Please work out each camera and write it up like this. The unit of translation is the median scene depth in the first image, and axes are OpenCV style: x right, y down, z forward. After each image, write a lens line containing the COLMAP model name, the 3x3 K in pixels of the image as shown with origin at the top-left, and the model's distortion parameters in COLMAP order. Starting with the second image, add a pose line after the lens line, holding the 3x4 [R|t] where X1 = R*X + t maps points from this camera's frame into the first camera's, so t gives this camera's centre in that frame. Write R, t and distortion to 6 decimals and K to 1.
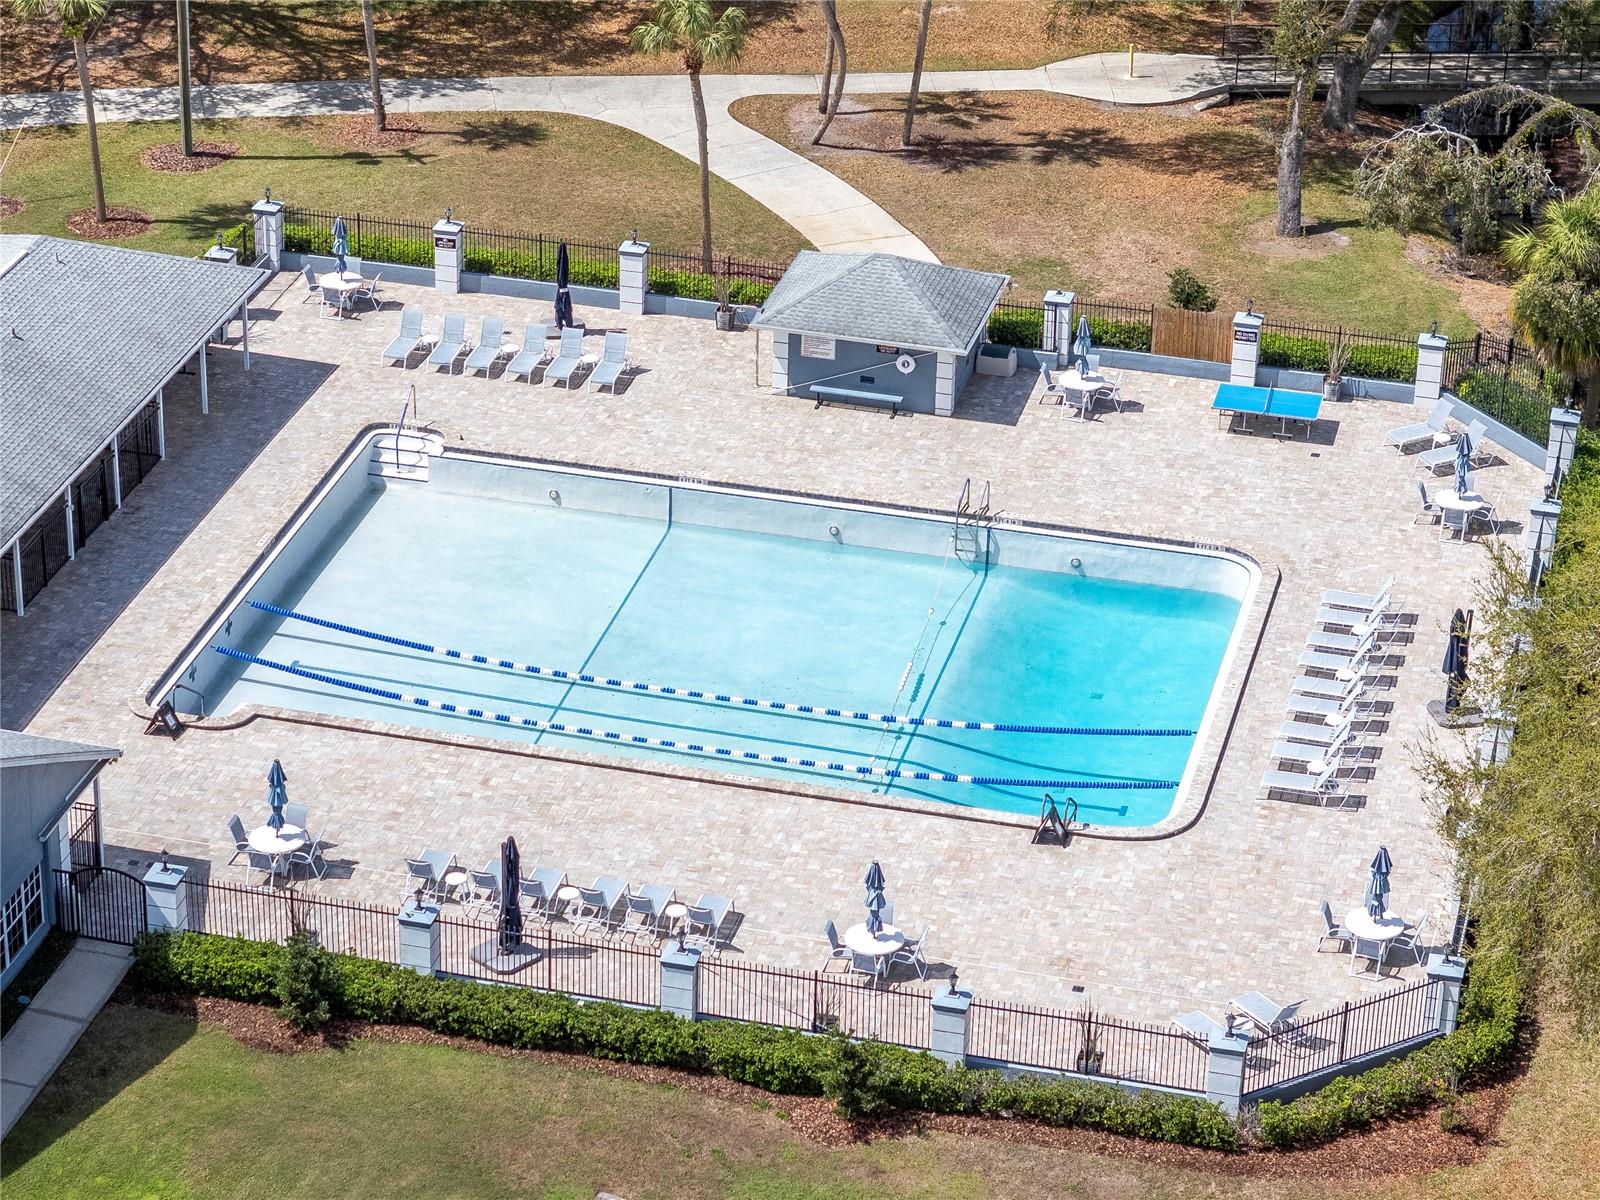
lens RADIAL K [[4164.4, 0, 705.7], [0, 4164.4, 599.8], [0, 0, 1]] dist [-0.134763, -0.122775]
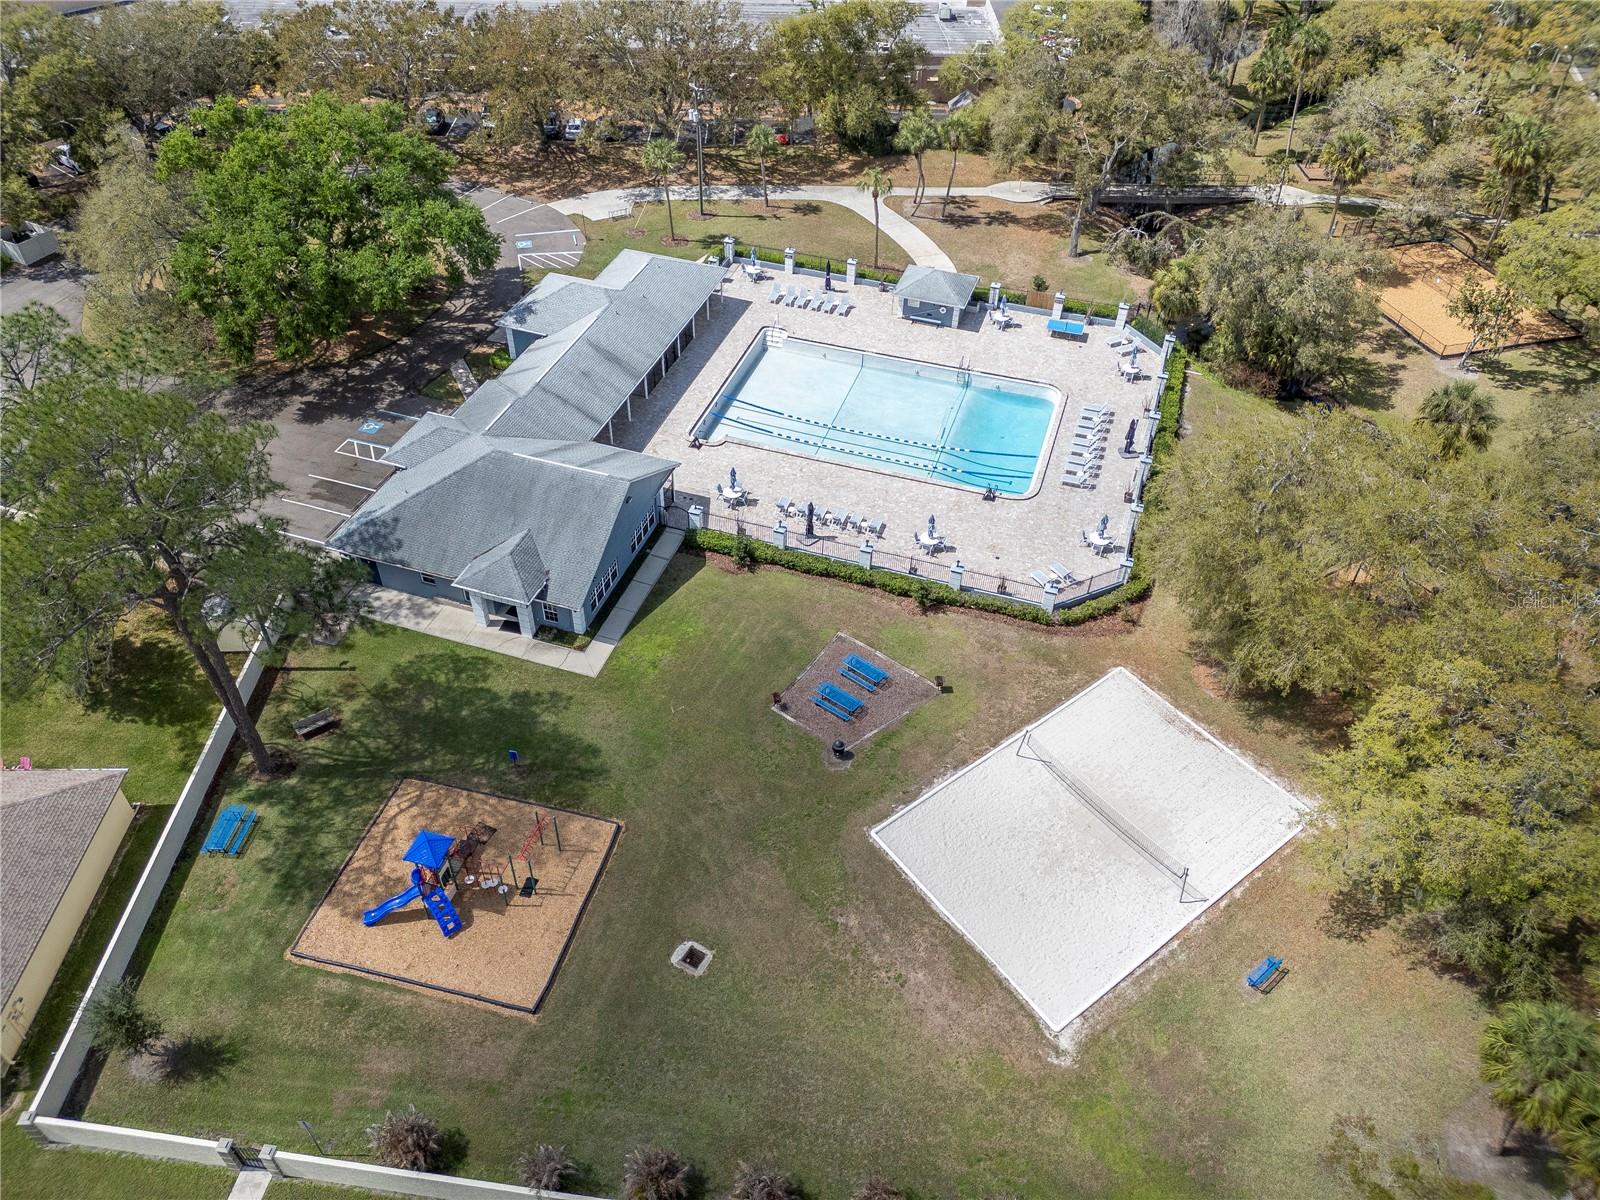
lens RADIAL K [[1163.8, 0, 800.0], [0, 1163.8, 600.0], [0, 0, 1]] dist [0.087677, -0.086282]
pose [[0.998754, 0.040384, -0.029327, -0.021229], [-0.031343, 0.964792, 0.261141, -0.072409], [0.038840, -0.259897, 0.964855, 0.134336]]
